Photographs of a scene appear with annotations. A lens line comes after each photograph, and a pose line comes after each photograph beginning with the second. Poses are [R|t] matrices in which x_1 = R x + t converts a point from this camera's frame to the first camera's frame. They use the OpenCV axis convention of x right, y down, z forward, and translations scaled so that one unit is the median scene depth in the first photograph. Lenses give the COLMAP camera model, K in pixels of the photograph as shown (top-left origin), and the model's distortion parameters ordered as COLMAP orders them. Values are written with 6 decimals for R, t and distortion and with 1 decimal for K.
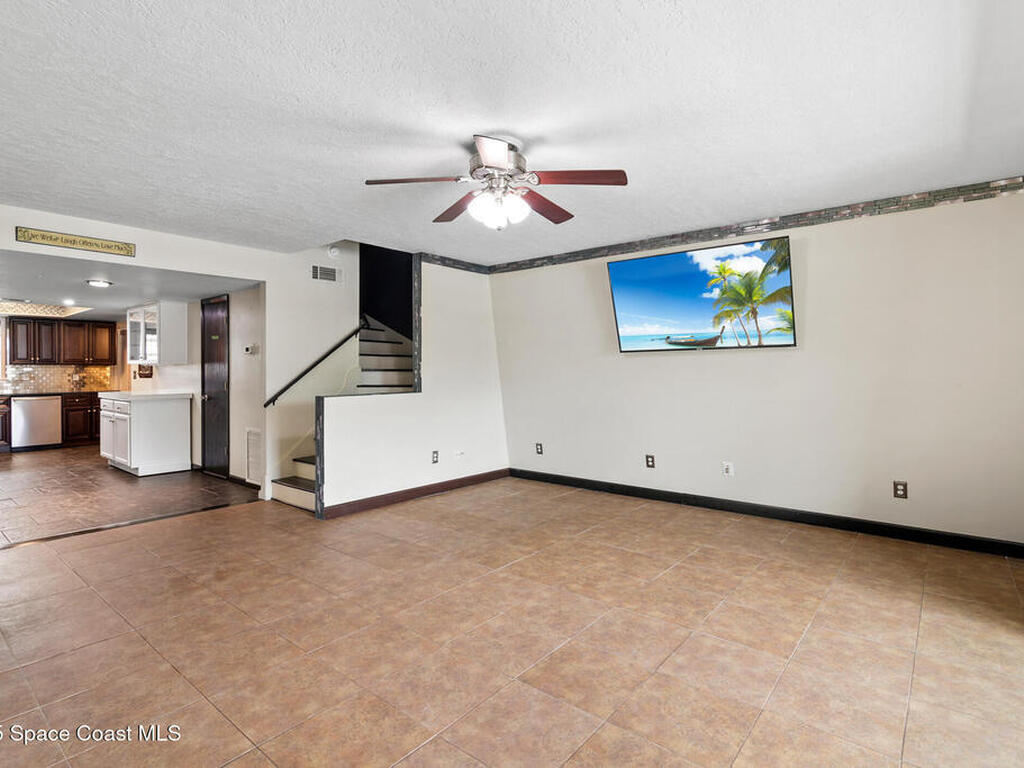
lens RADIAL K [[529.8, 0, 516.8], [0, 529.8, 376.0], [0, 0, 1]] dist [-0.012644, -0.000579]
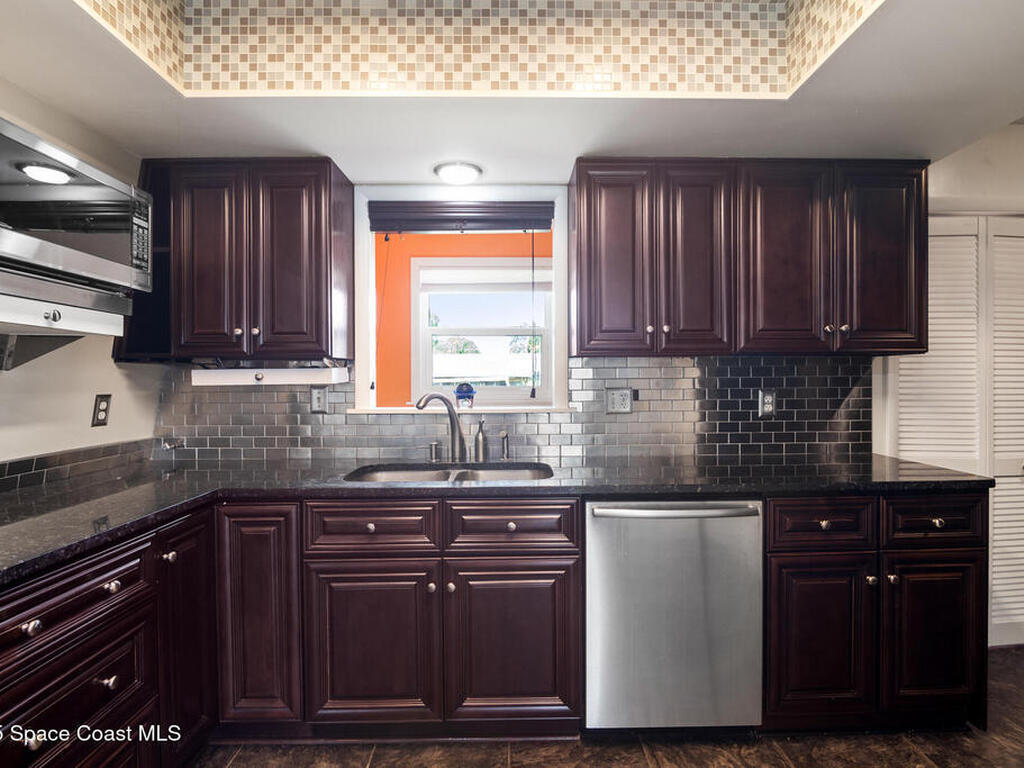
lens RADIAL K [[529.8, 0, 516.8], [0, 529.8, 376.0], [0, 0, 1]] dist [-0.012644, -0.000579]
pose [[0.641718, -0.004230, -0.766929, -0.778804], [-0.003474, 0.999958, -0.008422, -0.009125], [0.766933, 0.008069, 0.641676, 0.799153]]
